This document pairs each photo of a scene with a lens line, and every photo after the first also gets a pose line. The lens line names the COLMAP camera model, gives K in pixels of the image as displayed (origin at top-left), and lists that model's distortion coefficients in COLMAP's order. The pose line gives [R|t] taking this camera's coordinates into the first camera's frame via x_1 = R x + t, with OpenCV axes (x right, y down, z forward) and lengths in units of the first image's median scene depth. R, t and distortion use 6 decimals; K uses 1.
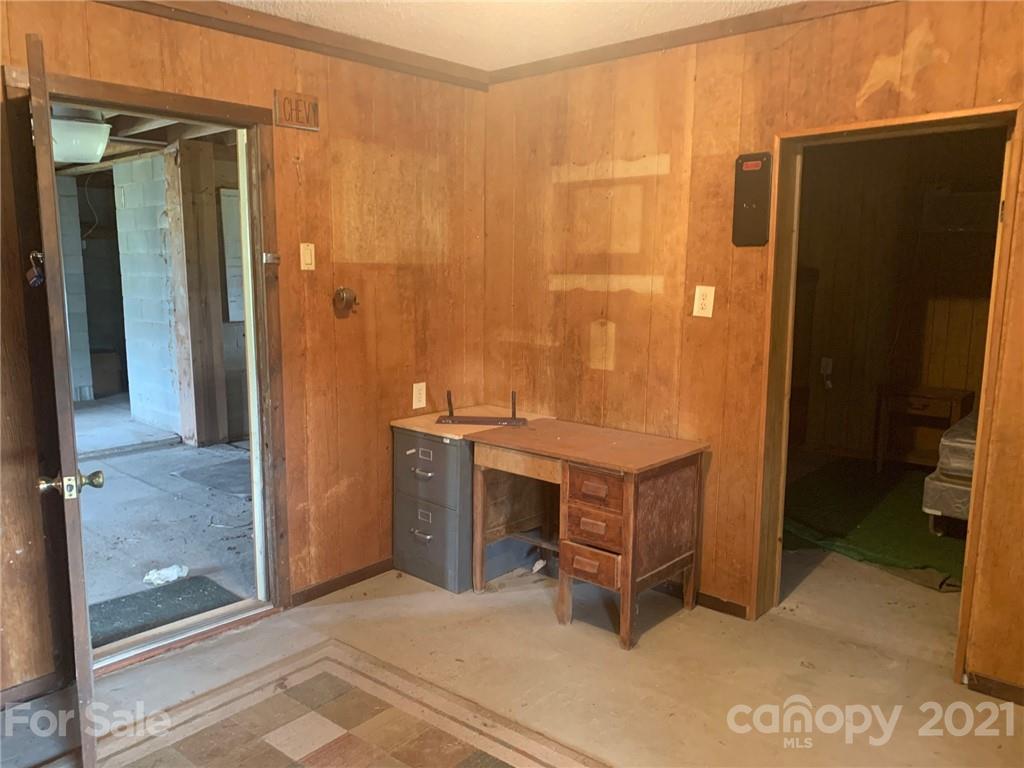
lens RADIAL K [[770.5, 0, 512.0], [0, 770.5, 384.0], [0, 0, 1]] dist [0.005513, 0.005175]
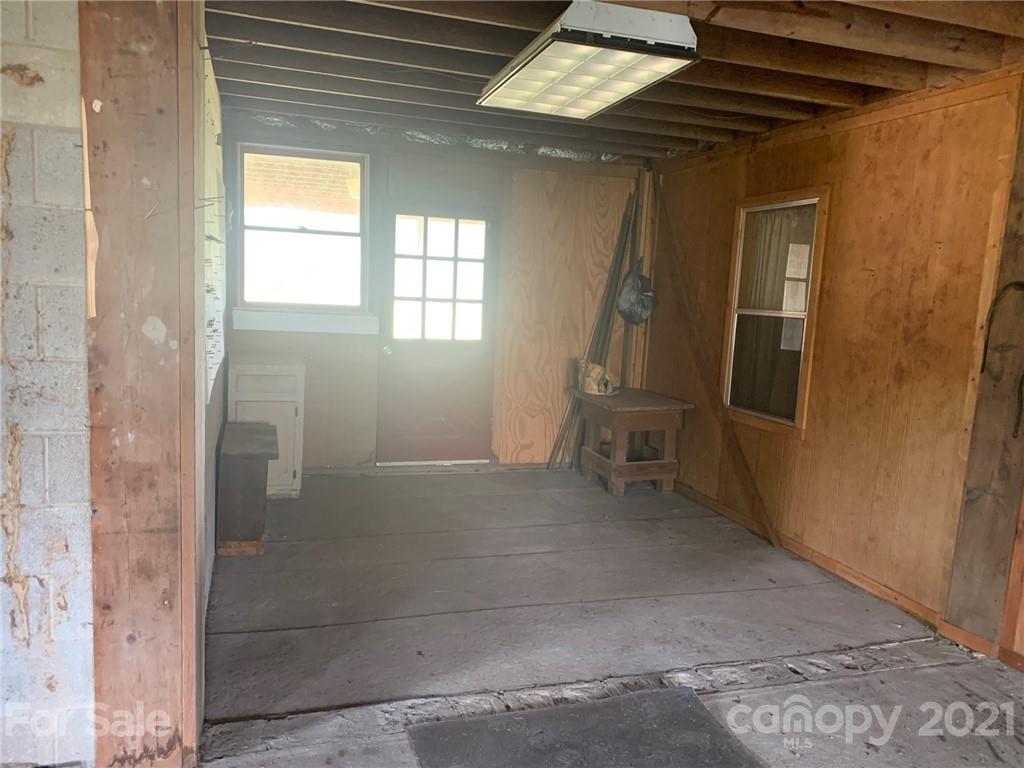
lens RADIAL K [[770.5, 0, 512.0], [0, 770.5, 384.0], [0, 0, 1]] dist [0.005513, 0.005175]
pose [[0.516378, -0.093554, 0.851235, -0.664156], [0.074319, 0.995160, 0.064288, -0.113187], [-0.853130, 0.030066, 0.520832, 0.733287]]
